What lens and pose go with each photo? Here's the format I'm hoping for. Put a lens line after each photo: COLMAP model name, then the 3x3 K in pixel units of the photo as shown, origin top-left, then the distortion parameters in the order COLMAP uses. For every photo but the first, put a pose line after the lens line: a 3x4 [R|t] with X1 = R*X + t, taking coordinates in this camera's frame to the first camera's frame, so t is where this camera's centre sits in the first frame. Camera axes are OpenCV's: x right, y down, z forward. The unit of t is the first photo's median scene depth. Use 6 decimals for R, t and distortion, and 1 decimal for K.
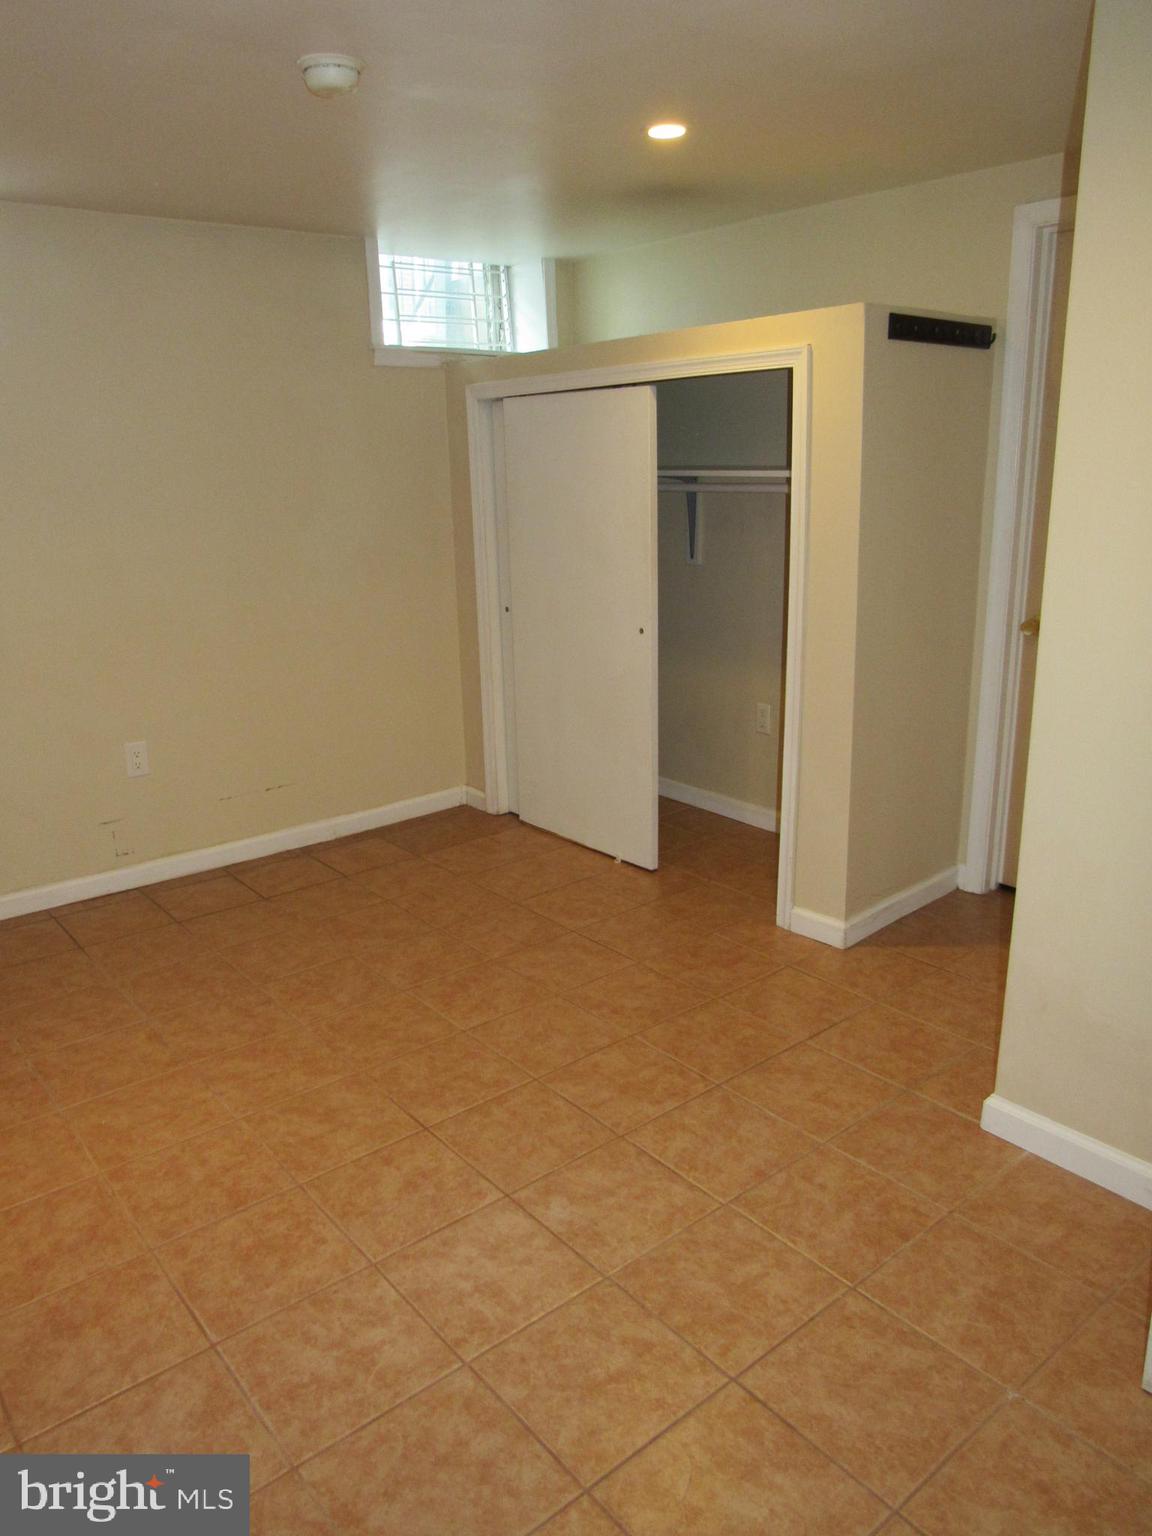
lens RADIAL K [[1097.2, 0, 578.7], [0, 1097.2, 767.6], [0, 0, 1]] dist [-0.027572, 0.008462]
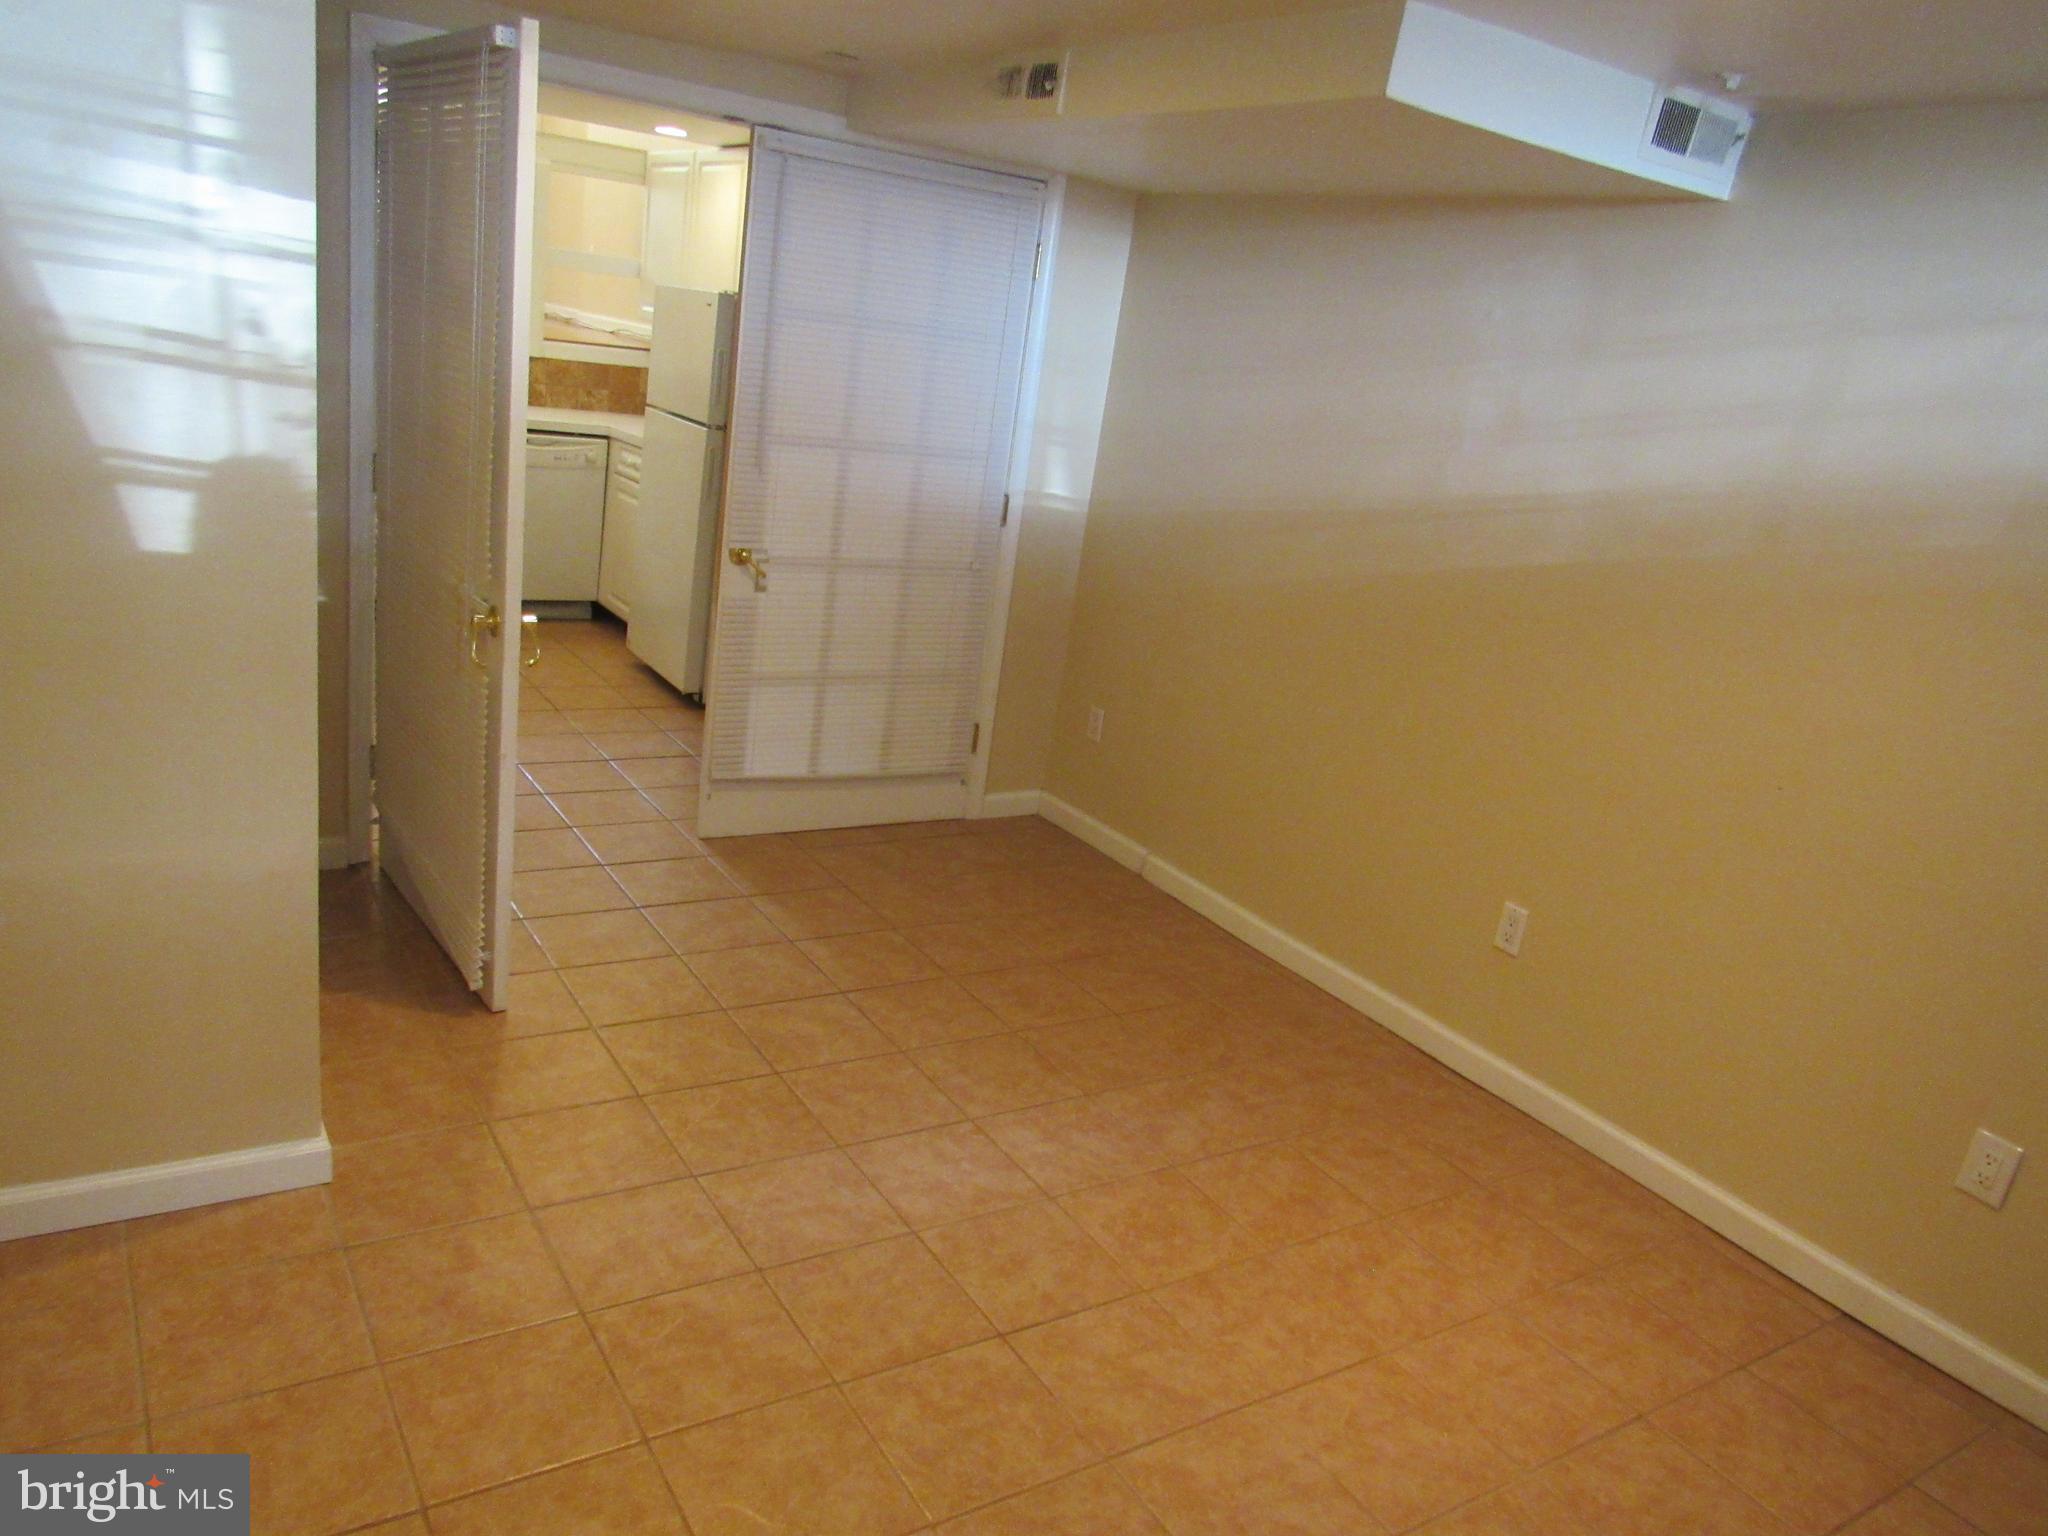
lens RADIAL K [[1462.9, 0, 1021.5], [0, 1462.9, 769.6], [0, 0, 1]] dist [-0.027572, 0.008462]
pose [[-0.986071, -0.146047, 0.079592, -0.190159], [-0.081113, 0.840016, 0.536465, -0.580056], [-0.145207, 0.522536, -0.840161, 1.767659]]
